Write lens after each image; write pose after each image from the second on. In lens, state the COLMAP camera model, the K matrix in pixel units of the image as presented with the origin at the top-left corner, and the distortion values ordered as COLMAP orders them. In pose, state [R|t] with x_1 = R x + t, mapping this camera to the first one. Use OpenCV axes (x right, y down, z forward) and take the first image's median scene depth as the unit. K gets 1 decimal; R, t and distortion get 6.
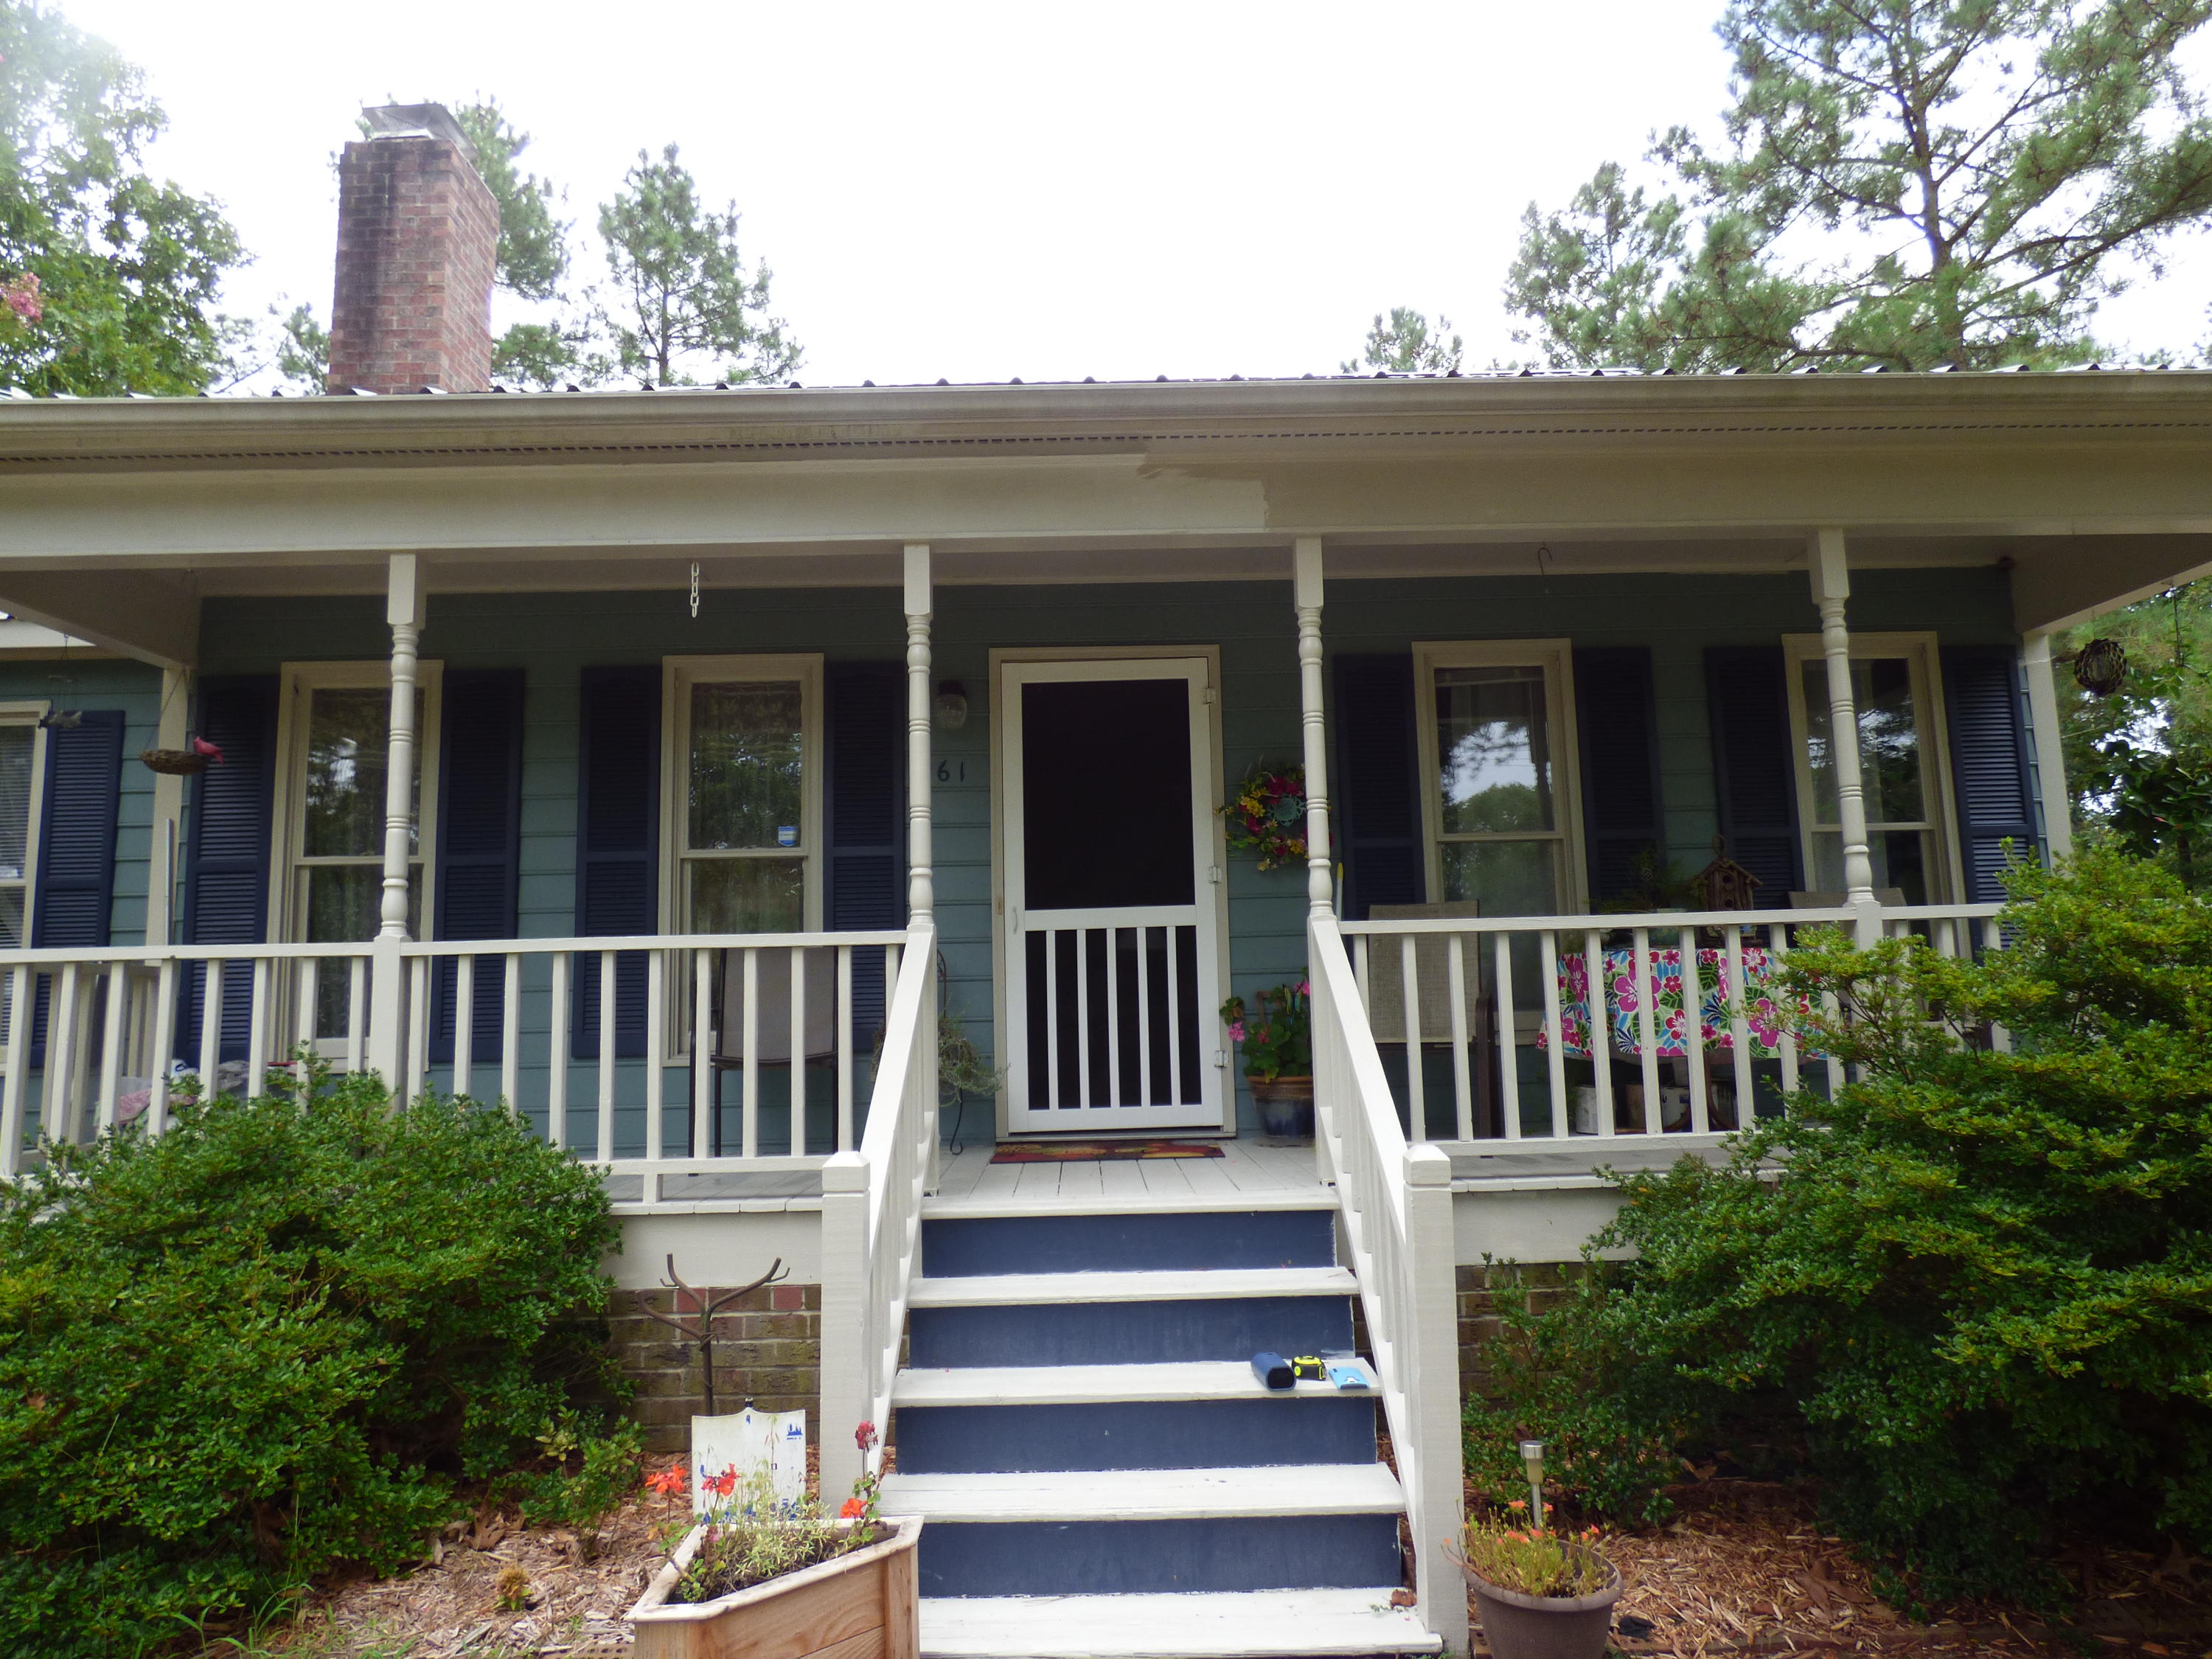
lens RADIAL K [[1365.1, 0, 1101.0], [0, 1365.1, 835.8], [0, 0, 1]] dist [-0.006334, -0.004939]
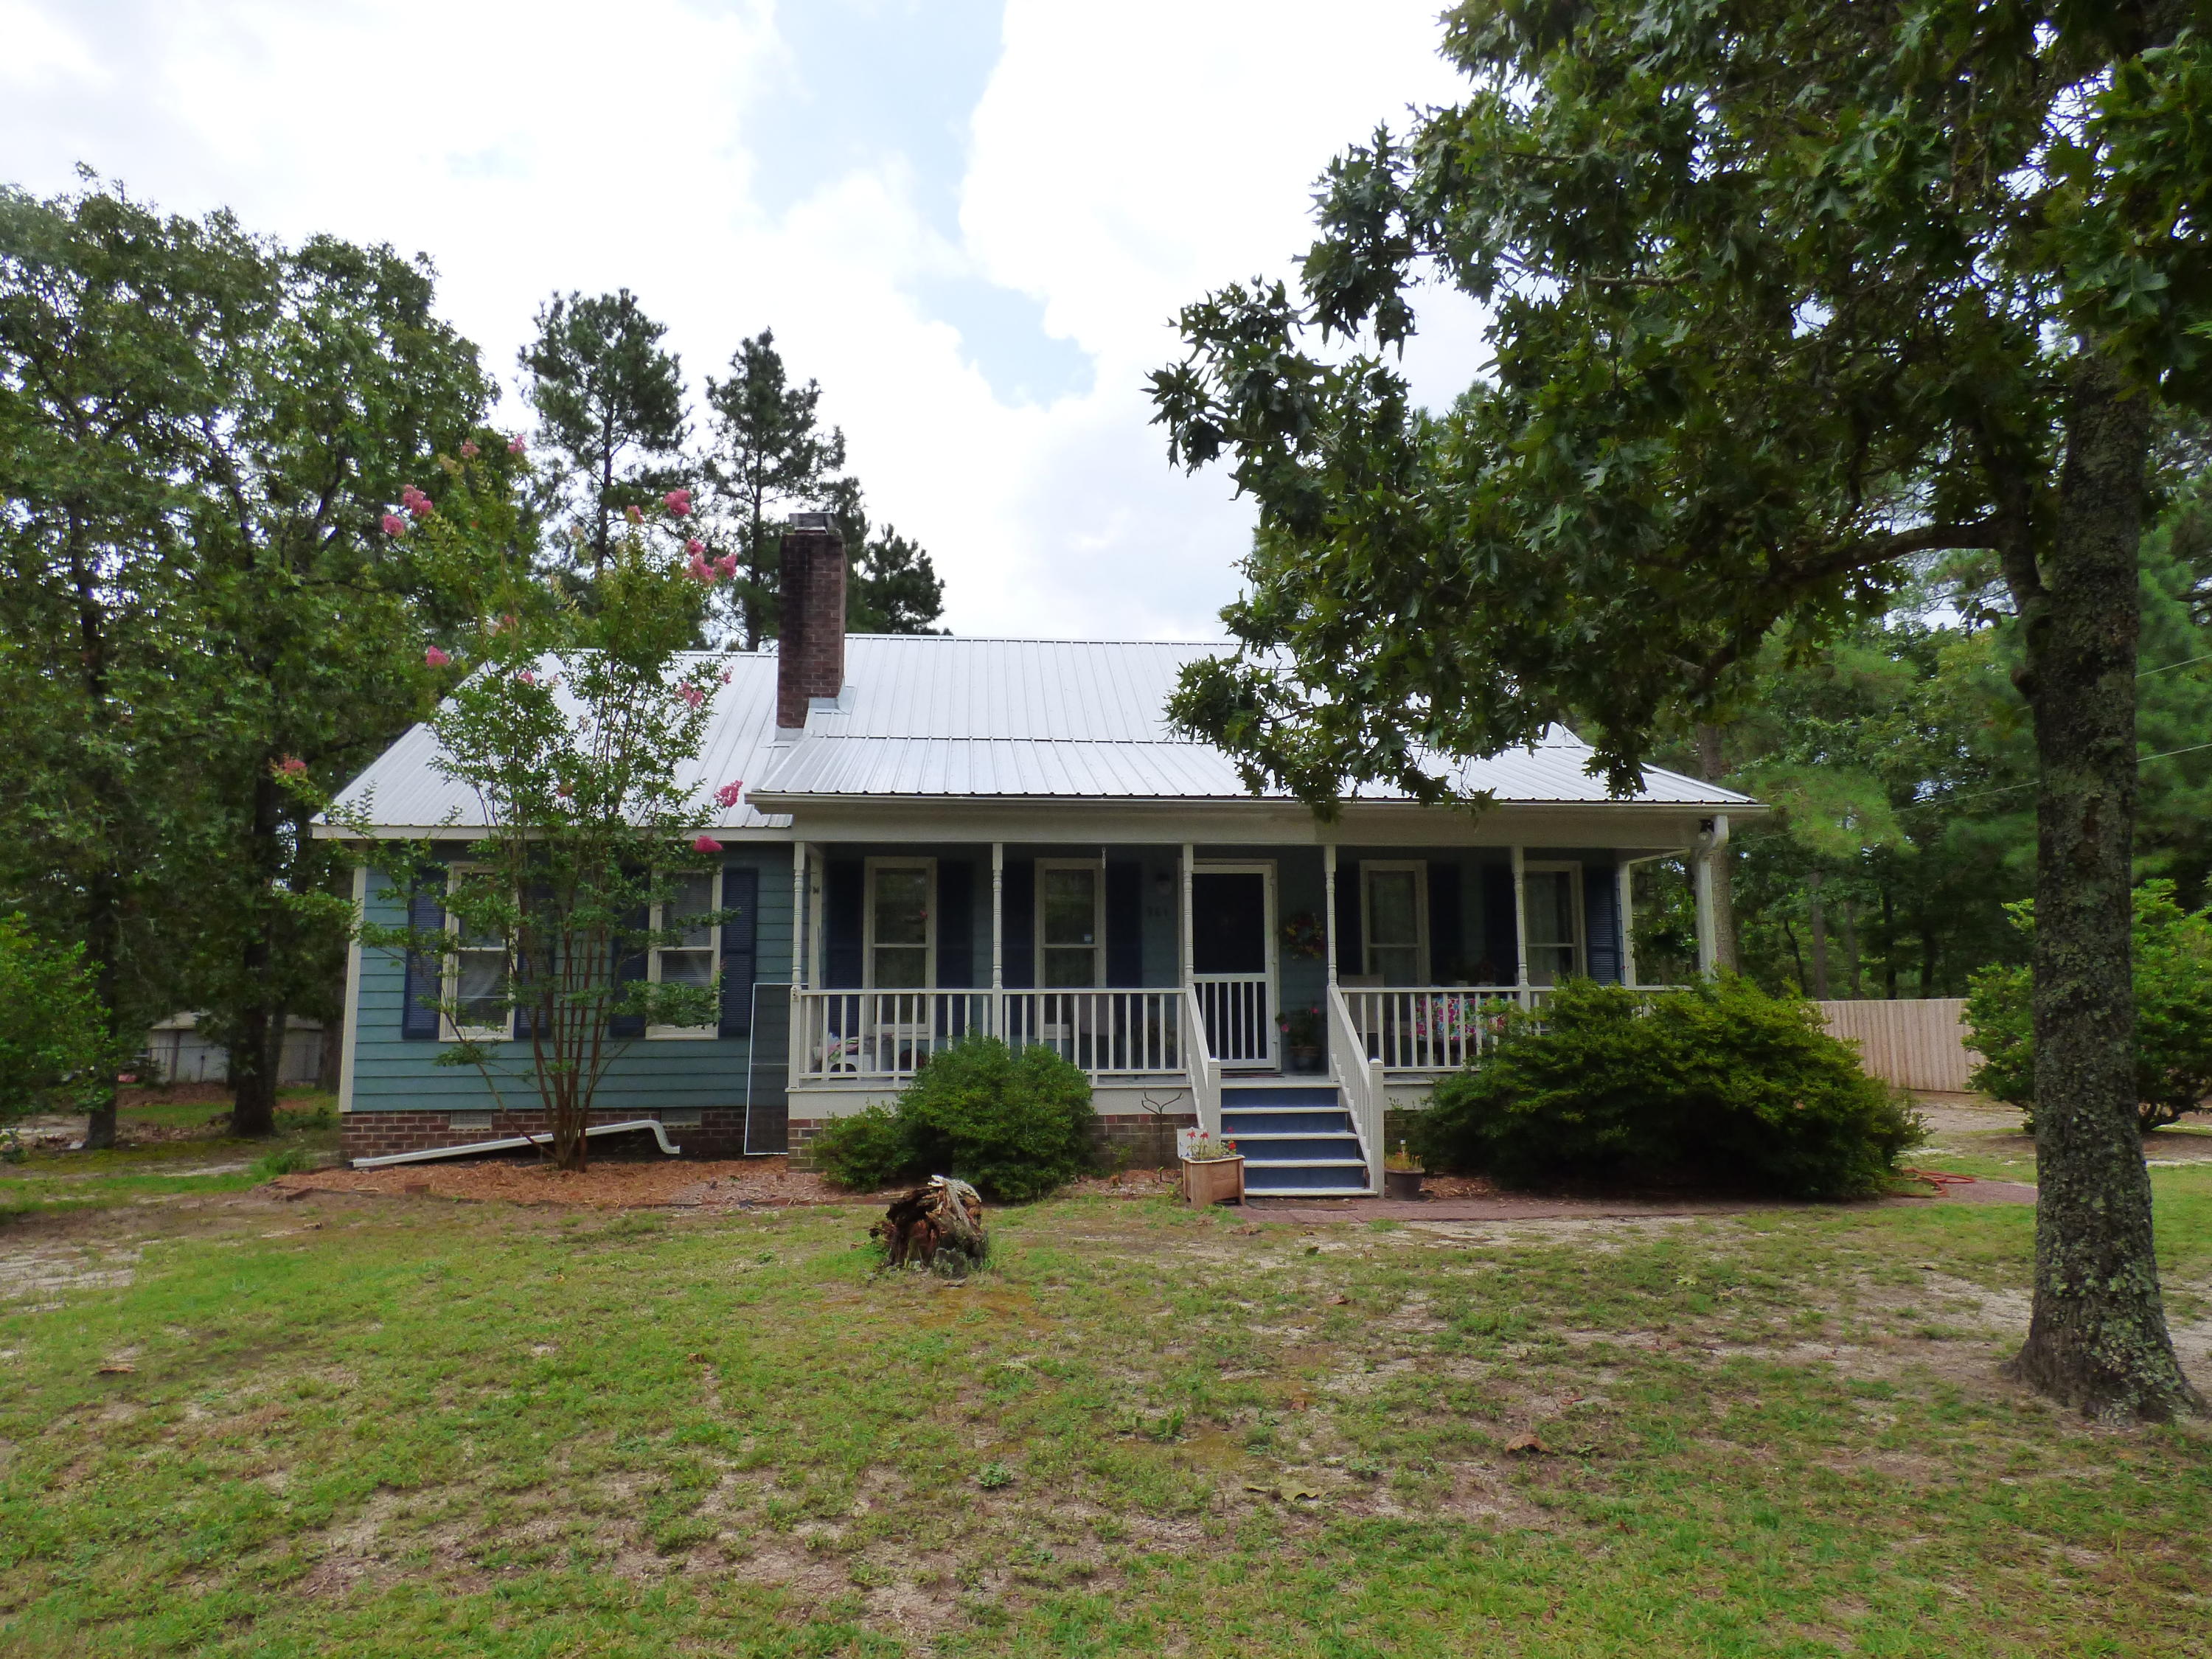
lens RADIAL K [[1349.9, 0, 1112.2], [0, 1349.9, 830.8], [0, 0, 1]] dist [-0.025466, 0.000017]
pose [[0.995295, 0.032165, 0.091395, -0.476952], [-0.031395, 0.999458, -0.009852, -0.187762], [-0.091662, 0.006936, 0.995766, -1.477578]]
